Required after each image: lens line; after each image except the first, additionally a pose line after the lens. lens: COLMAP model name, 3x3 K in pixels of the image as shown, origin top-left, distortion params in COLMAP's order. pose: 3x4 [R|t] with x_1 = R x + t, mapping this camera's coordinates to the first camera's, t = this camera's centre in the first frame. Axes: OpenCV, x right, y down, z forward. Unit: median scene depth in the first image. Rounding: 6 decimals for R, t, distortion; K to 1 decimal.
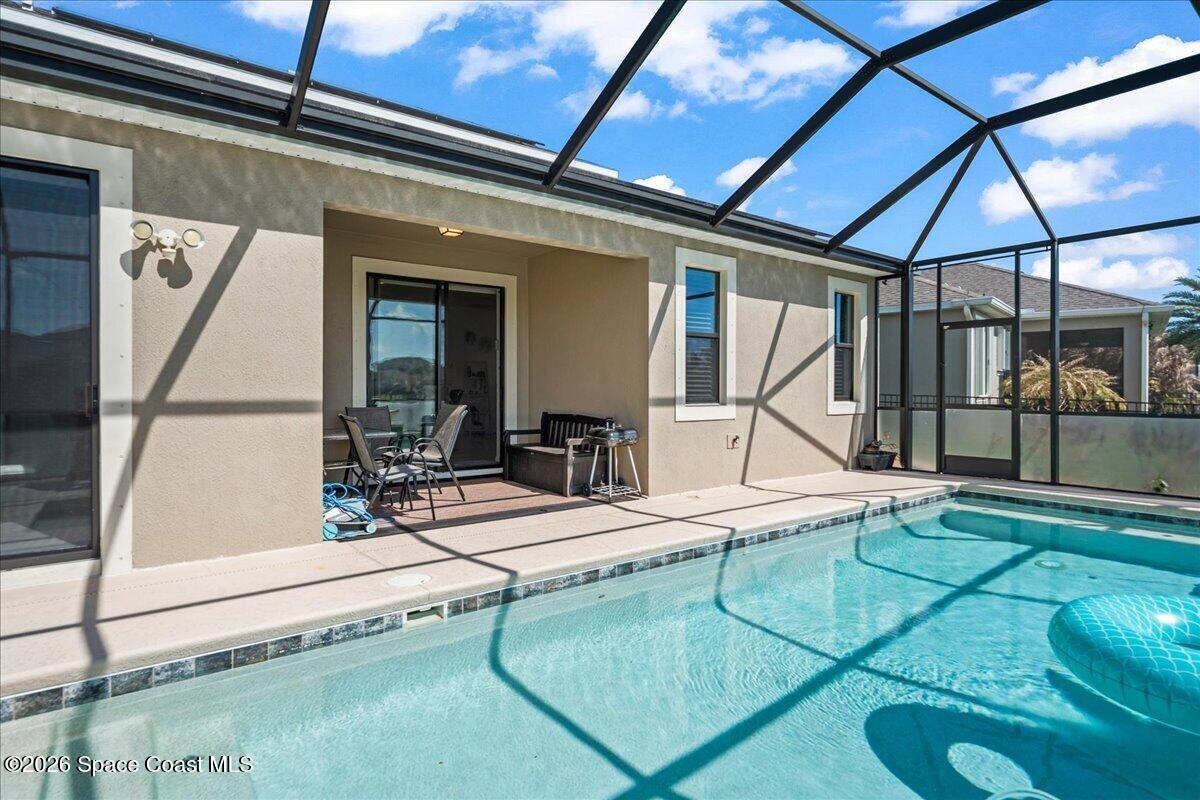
lens RADIAL K [[619.7, 0, 593.7], [0, 619.7, 393.4], [0, 0, 1]] dist [0.001431, -0.001820]
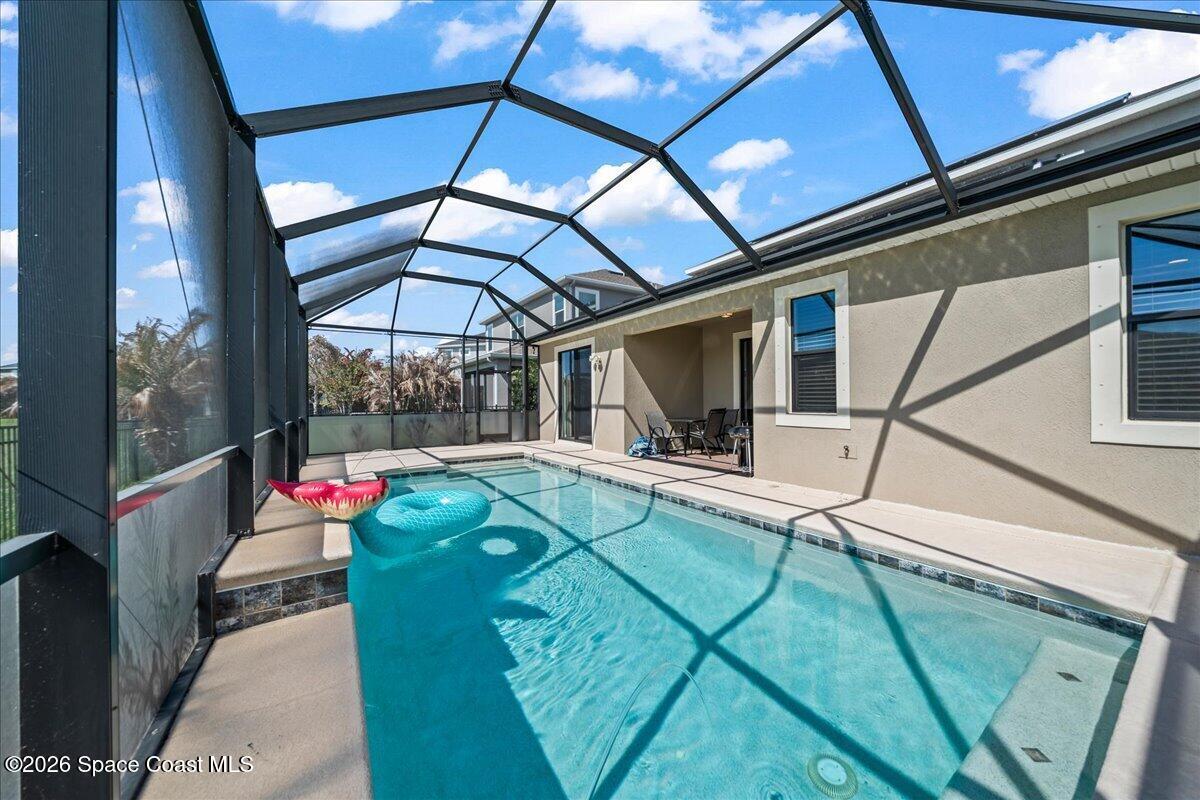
lens RADIAL K [[411.5, 0, 594.9], [0, 411.5, 401.5], [0, 0, 1]] dist [0.001205, 0.000059]
pose [[-0.076401, -0.001667, -0.997076, 1.026242], [-0.008292, 0.999965, -0.001037, -0.000421], [0.997043, 0.008189, -0.076412, 0.712331]]
